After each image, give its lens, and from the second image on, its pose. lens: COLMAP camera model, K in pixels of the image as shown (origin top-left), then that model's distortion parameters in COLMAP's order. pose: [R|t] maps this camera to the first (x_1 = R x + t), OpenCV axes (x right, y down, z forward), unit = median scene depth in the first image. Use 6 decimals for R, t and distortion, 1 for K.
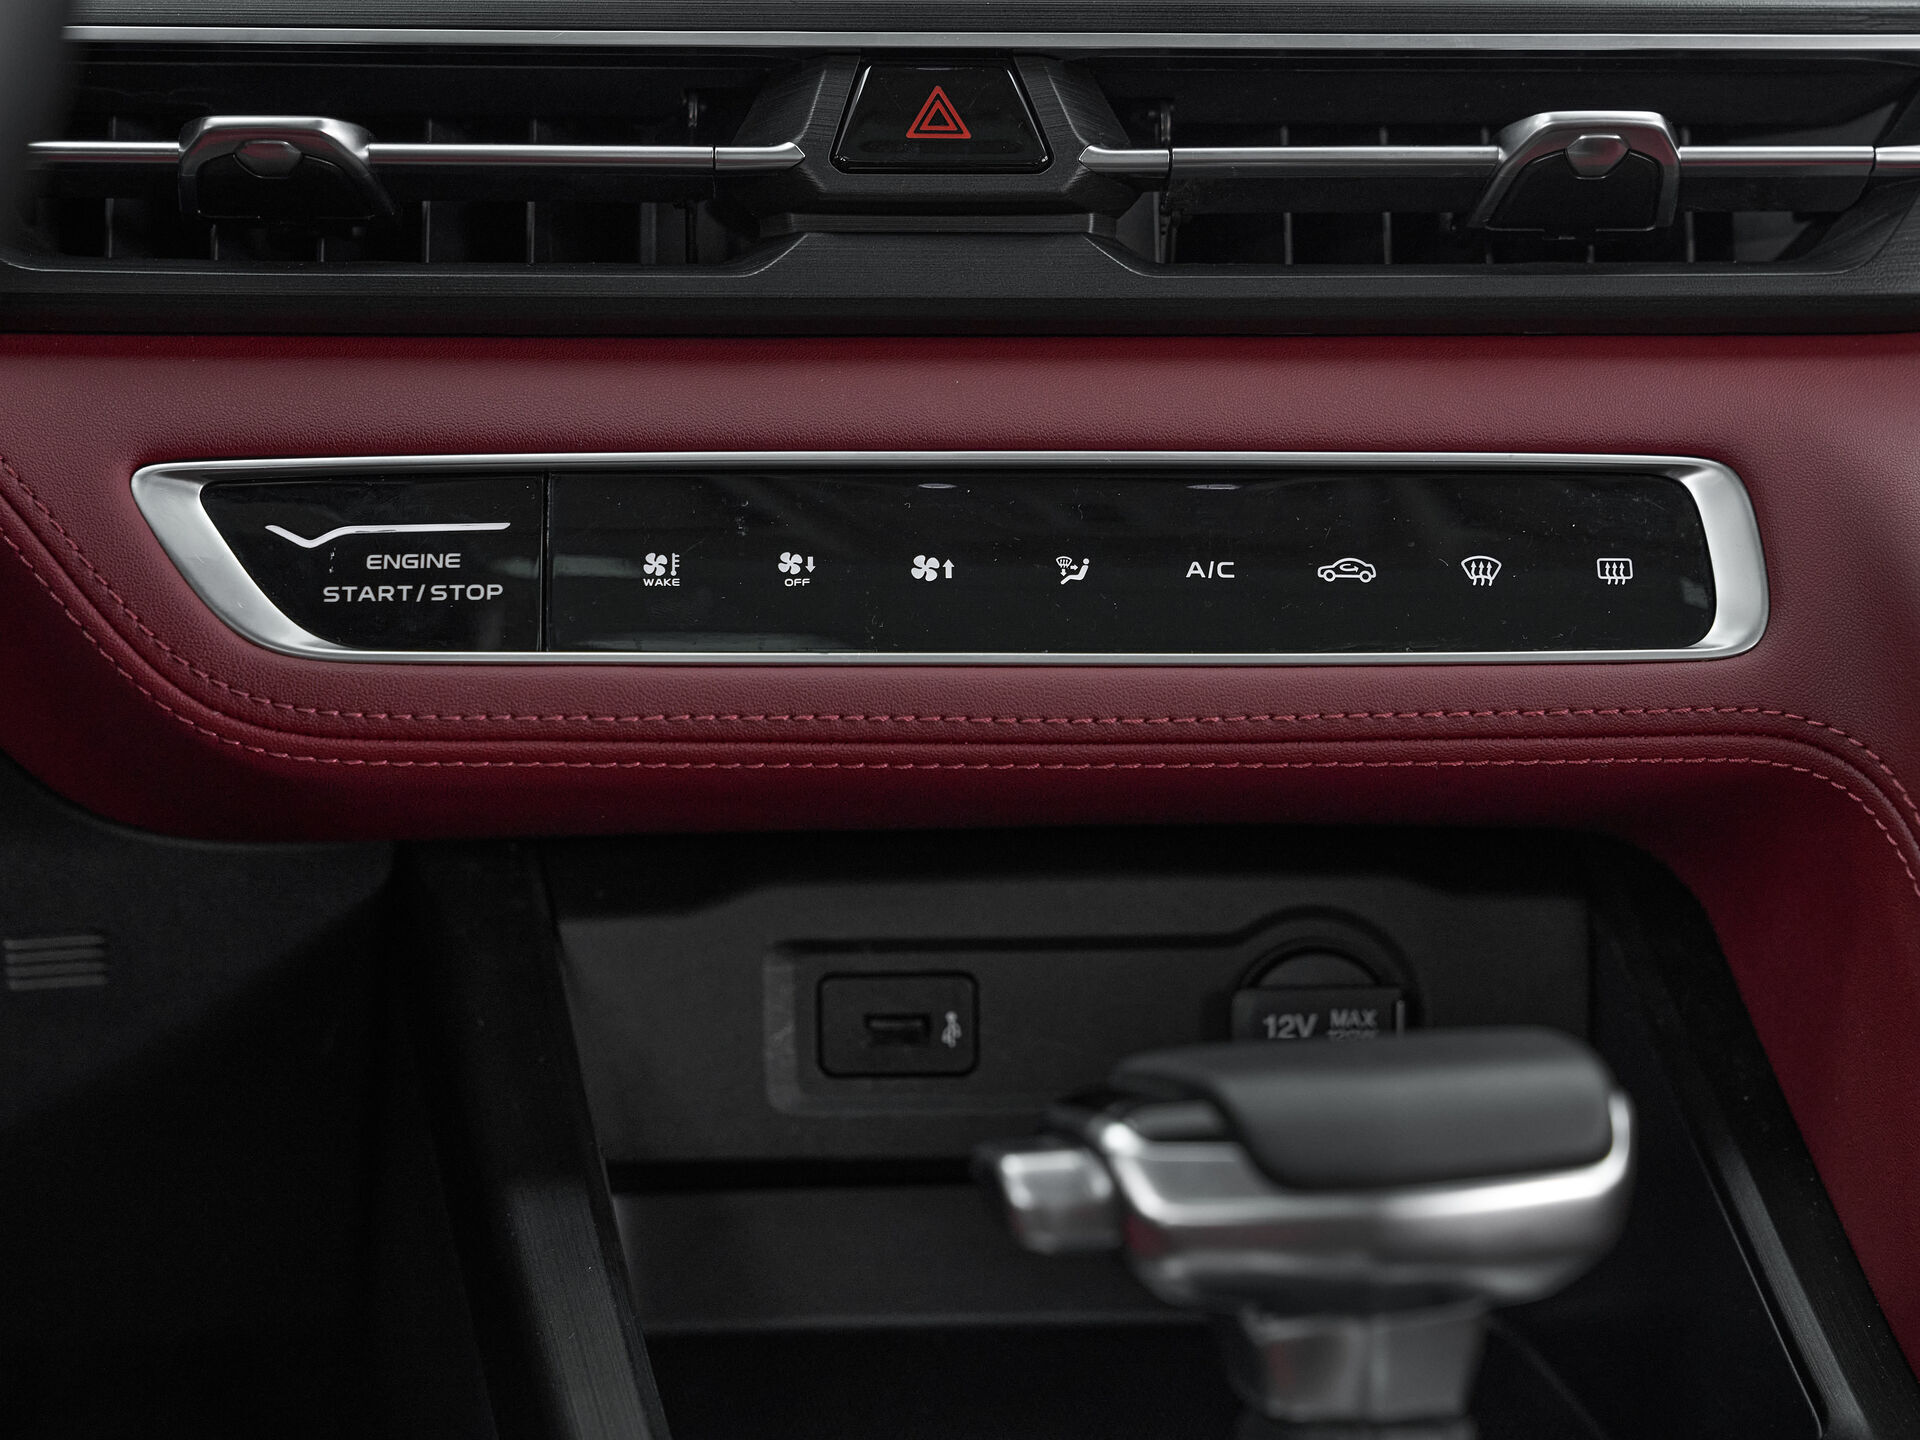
lens RADIAL K [[3519.3, 0, 960.0], [0, 3519.3, 720.0], [0, 0, 1]] dist [-0.028997, -0.049584]
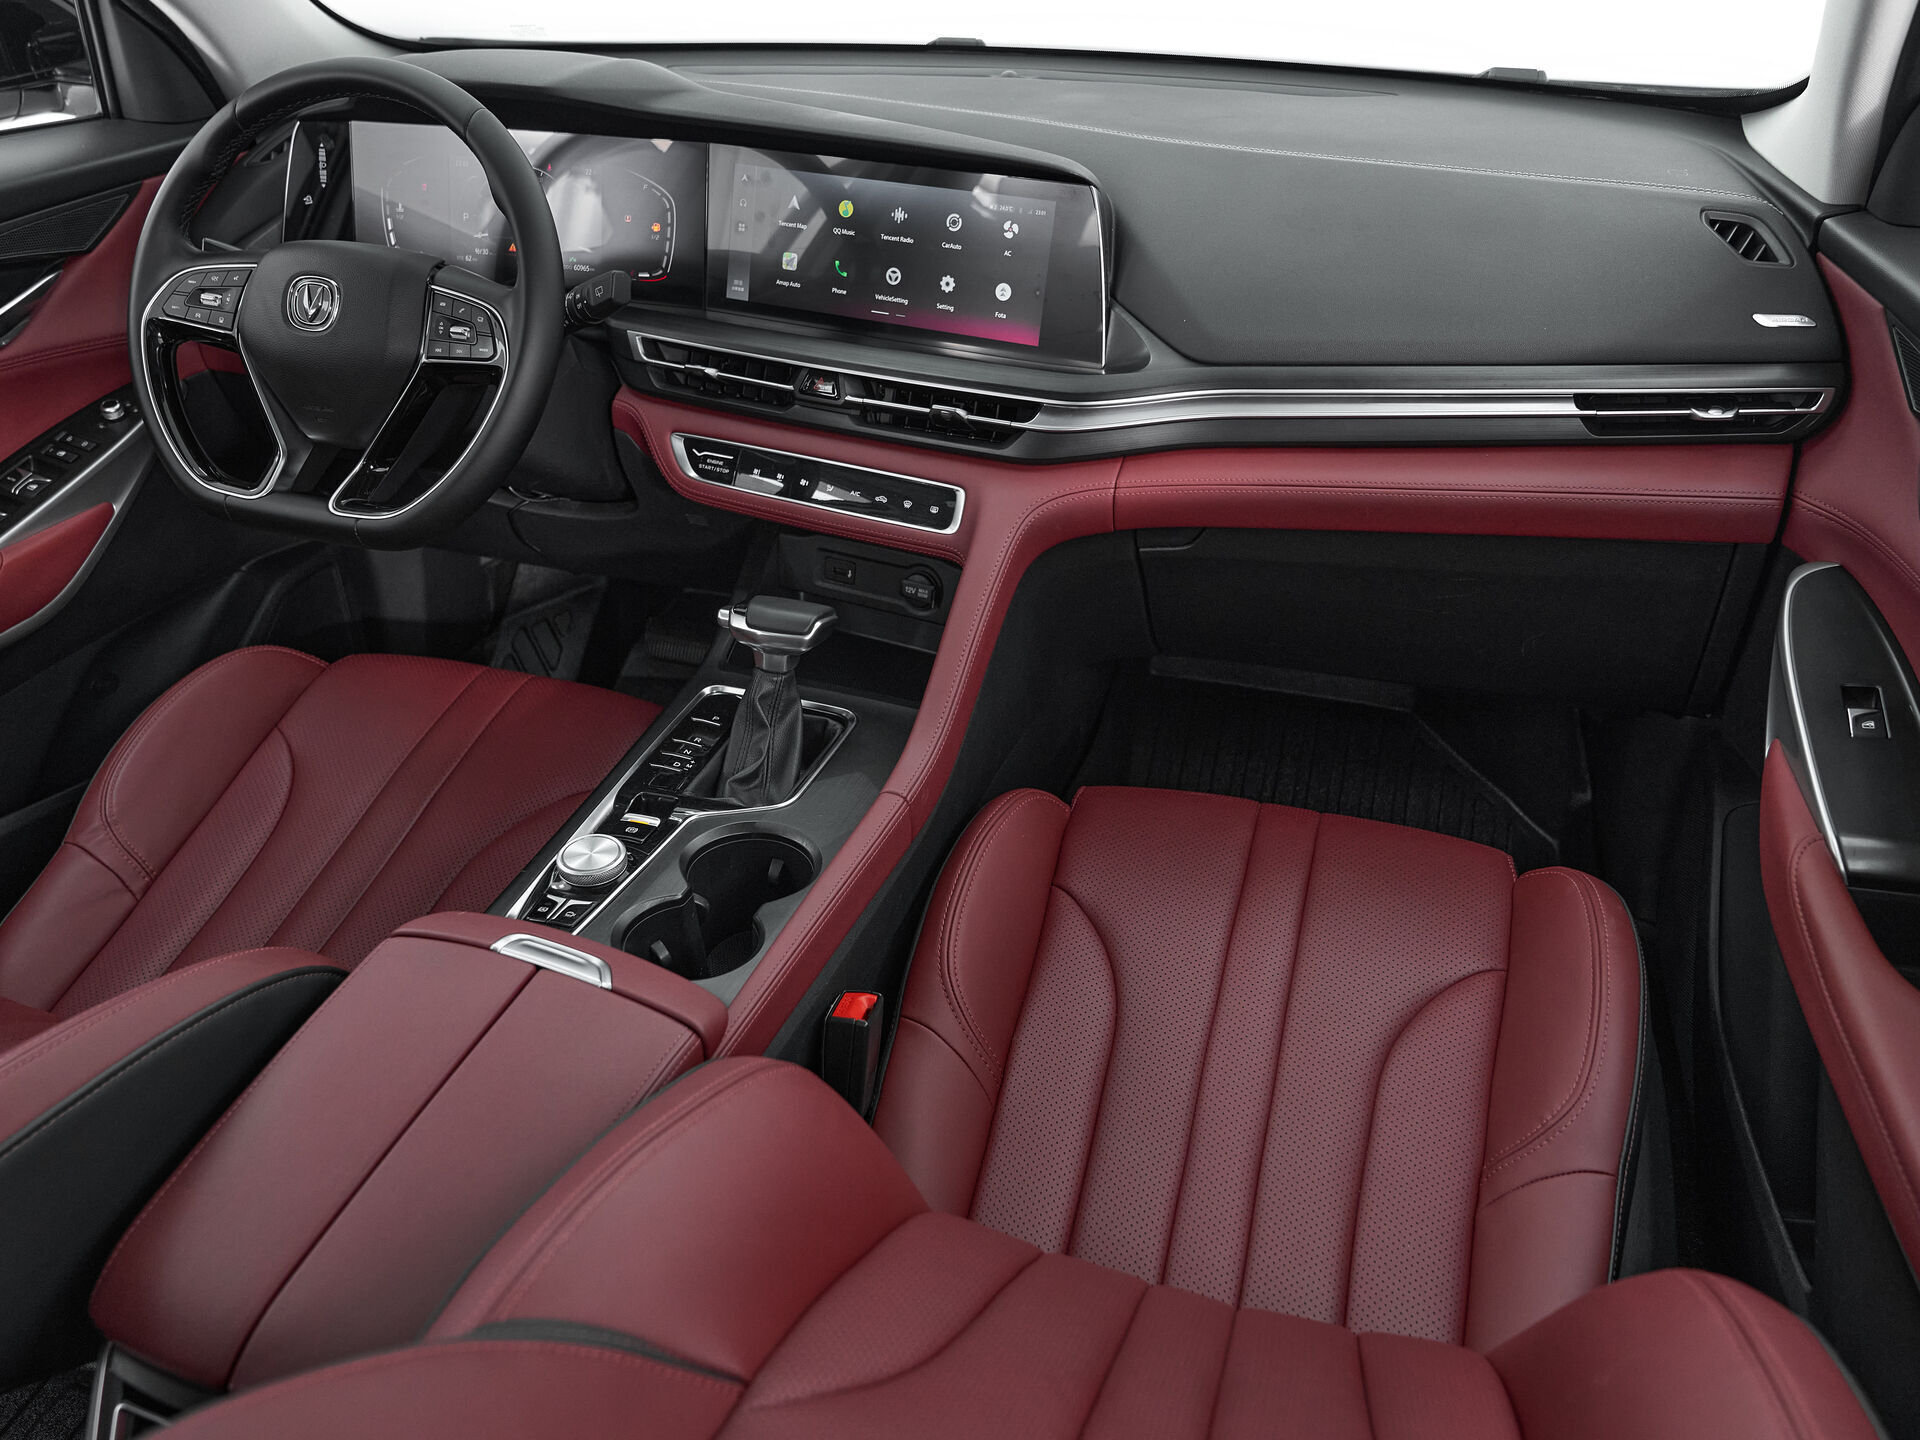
lens RADIAL K [[1549.3, 0, 942.6], [0, 1549.3, 714.5], [0, 0, 1]] dist [-0.000148, -0.012607]
pose [[0.864181, 0.249881, -0.436750, 1.142491], [-0.124080, 0.947000, 0.296302, -0.388502], [0.487642, -0.201866, 0.849385, -0.744814]]
